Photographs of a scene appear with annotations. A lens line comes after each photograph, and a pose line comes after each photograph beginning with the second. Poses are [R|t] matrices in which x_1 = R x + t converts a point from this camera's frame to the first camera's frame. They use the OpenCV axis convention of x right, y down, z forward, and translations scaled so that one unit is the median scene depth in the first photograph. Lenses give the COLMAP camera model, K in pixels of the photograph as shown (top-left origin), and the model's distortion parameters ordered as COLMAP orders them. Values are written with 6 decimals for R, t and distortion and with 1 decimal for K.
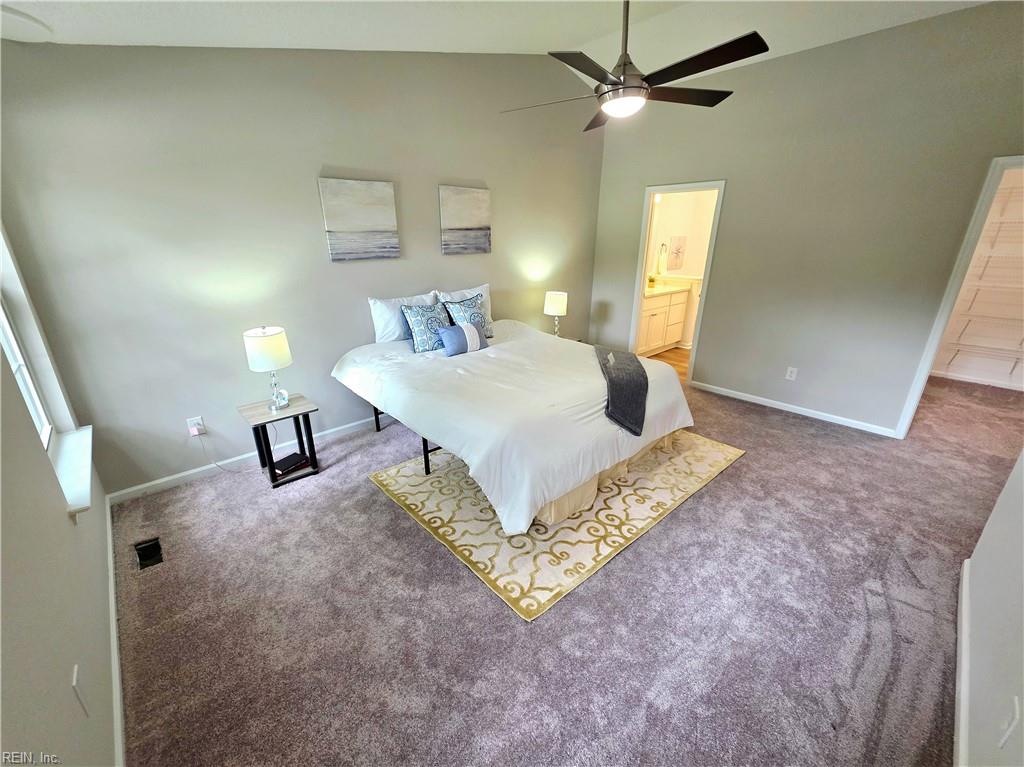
lens RADIAL K [[409.5, 0, 512.0], [0, 409.5, 383.5], [0, 0, 1]] dist [-0.010518, -0.000273]
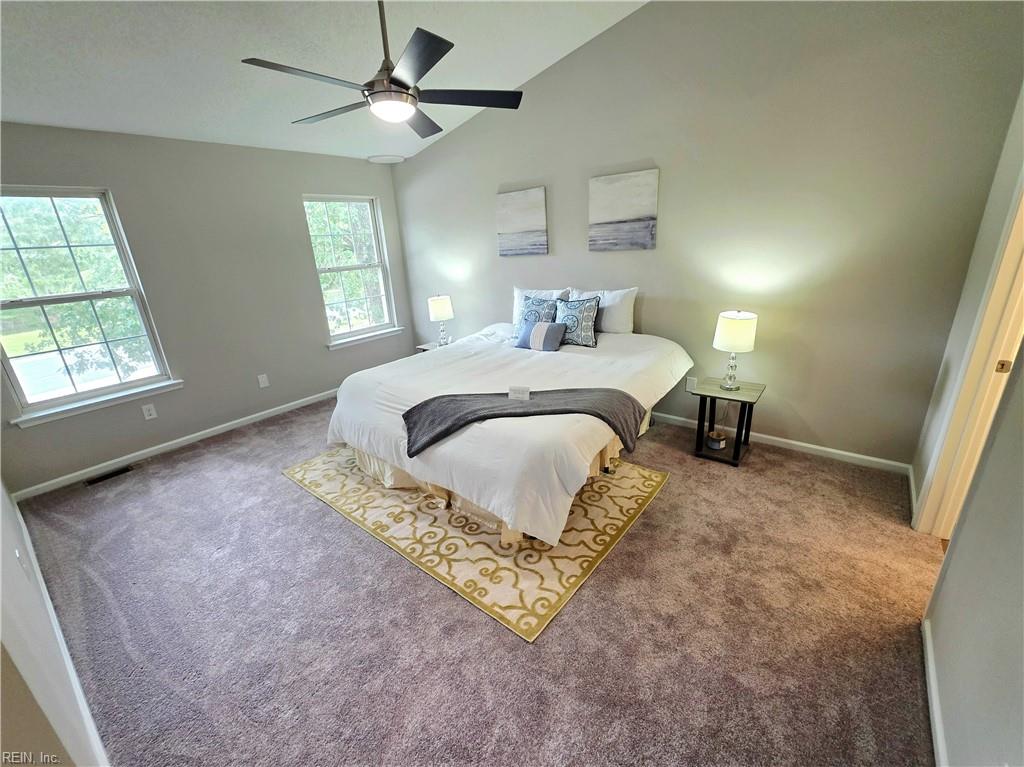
lens RADIAL K [[425.7, 0, 515.9], [0, 425.7, 383.8], [0, 0, 1]] dist [0.002334, -0.000497]
pose [[0.153700, 0.317951, -0.935566, 0.879321], [-0.276540, 0.922822, 0.268188, -0.259587], [0.948631, 0.217501, 0.229764, 0.704695]]
